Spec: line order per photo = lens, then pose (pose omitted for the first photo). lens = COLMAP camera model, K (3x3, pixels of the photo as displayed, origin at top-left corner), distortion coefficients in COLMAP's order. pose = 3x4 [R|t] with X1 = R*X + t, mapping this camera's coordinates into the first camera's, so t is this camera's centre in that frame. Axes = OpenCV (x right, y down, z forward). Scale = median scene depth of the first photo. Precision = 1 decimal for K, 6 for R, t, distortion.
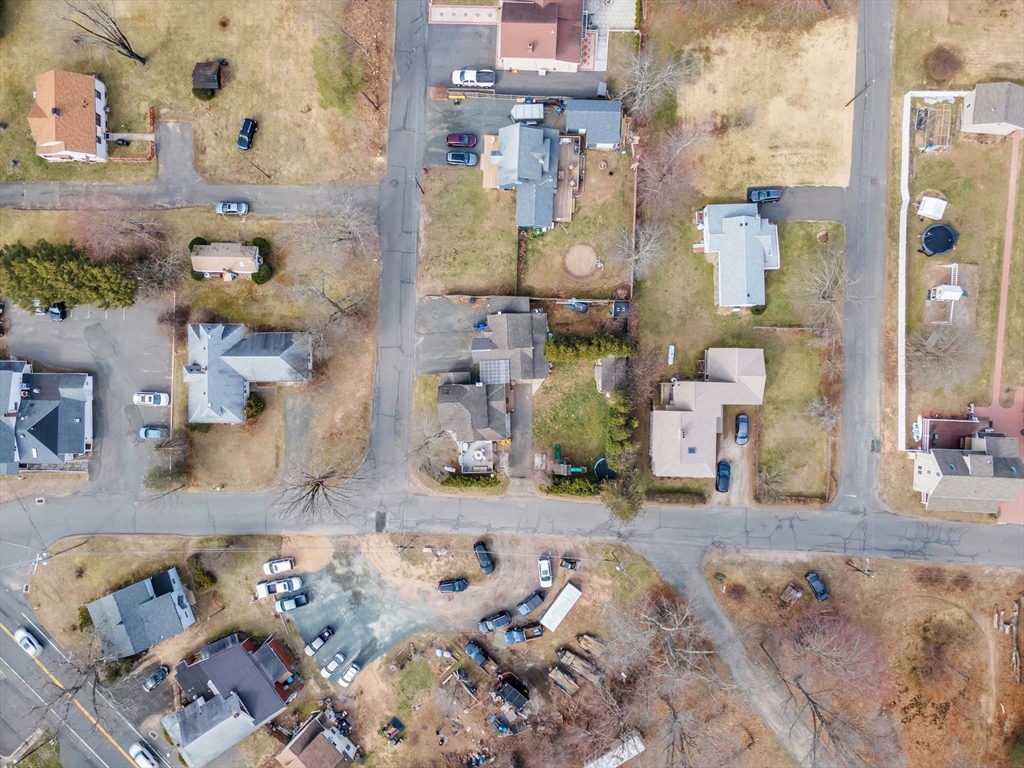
lens RADIAL K [[759.6, 0, 512.0], [0, 759.6, 384.0], [0, 0, 1]] dist [0.006618, 0.001547]
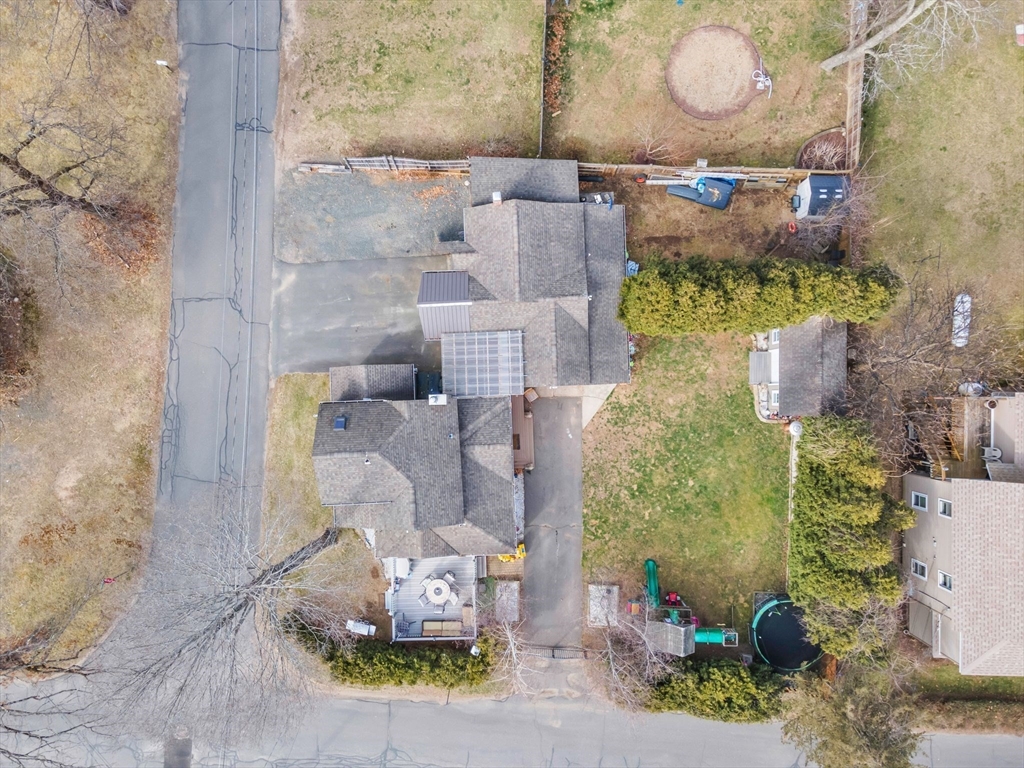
lens RADIAL K [[759.6, 0, 512.0], [0, 759.6, 384.0], [0, 0, 1]] dist [0.006618, 0.001547]
pose [[0.999939, 0.003186, 0.010551, -0.012328], [-0.003059, 0.999924, -0.011976, -0.002320], [-0.010589, 0.011943, 0.999873, 0.624436]]
